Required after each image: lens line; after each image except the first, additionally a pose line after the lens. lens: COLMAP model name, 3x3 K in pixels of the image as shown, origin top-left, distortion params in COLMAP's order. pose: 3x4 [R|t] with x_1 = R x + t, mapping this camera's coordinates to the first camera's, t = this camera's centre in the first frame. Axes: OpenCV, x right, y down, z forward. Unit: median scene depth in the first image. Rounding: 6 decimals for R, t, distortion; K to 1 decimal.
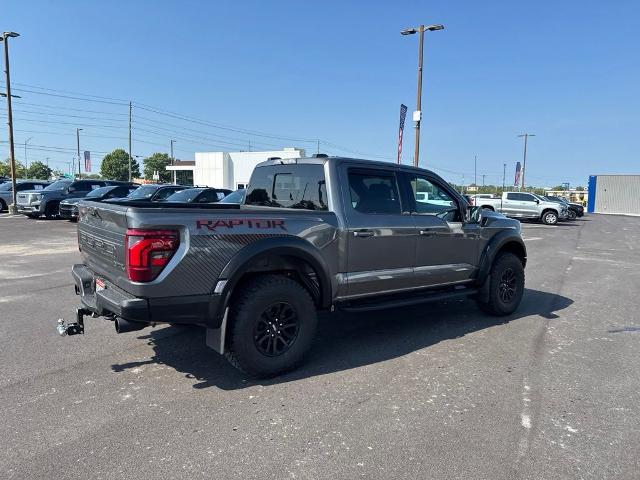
lens RADIAL K [[465.3, 0, 311.3], [0, 465.3, 243.5], [0, 0, 1]] dist [0.107756, -0.176587]
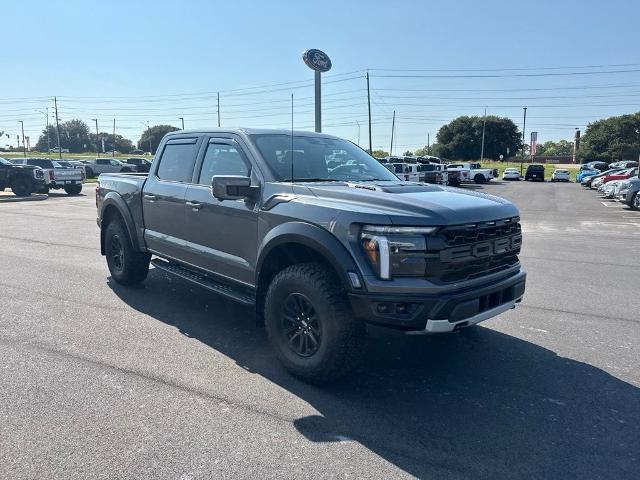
lens RADIAL K [[462.4, 0, 301.4], [0, 462.4, 241.7], [0, 0, 1]] dist [0.058650, -0.079456]
pose [[0.028927, 0.123027, -0.991982, 1.142046], [-0.118054, 0.985872, 0.118827, -0.083301], [0.992586, 0.113670, 0.043042, 1.190474]]
